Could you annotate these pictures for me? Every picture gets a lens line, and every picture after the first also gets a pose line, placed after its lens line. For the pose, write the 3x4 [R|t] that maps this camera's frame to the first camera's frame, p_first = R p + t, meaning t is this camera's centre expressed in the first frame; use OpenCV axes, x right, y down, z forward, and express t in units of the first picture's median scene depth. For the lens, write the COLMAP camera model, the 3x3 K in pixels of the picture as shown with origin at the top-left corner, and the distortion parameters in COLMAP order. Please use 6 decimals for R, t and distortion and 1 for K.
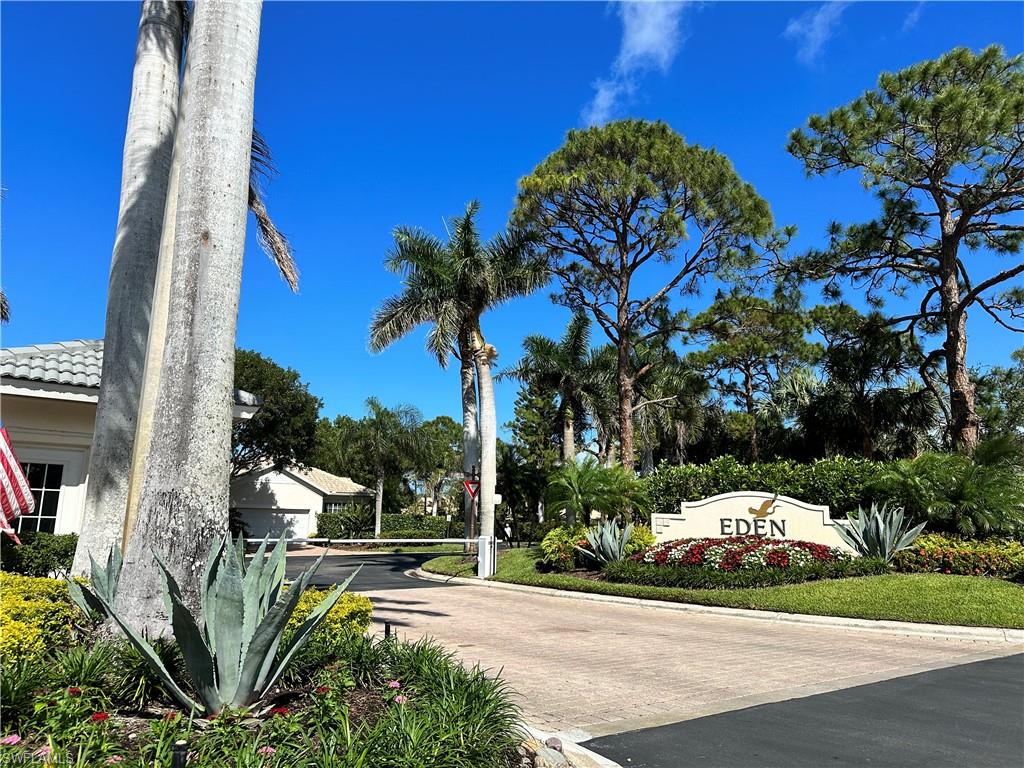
lens RADIAL K [[701.4, 0, 513.0], [0, 701.4, 385.1], [0, 0, 1]] dist [0.094005, -0.110865]
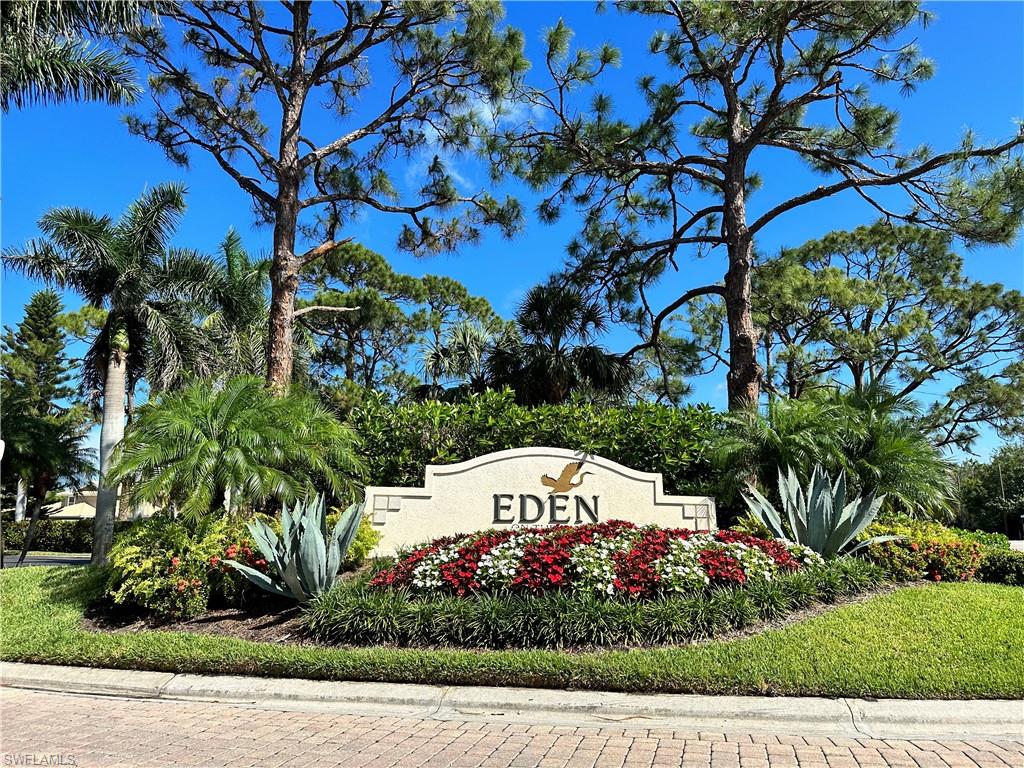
lens RADIAL K [[701.4, 0, 513.0], [0, 701.4, 385.1], [0, 0, 1]] dist [0.094005, -0.110865]
pose [[0.794041, 0.103795, 0.598937, -0.037306], [-0.106996, 0.993795, -0.030374, 0.119793], [-0.598374, -0.039965, 0.800220, 0.559056]]
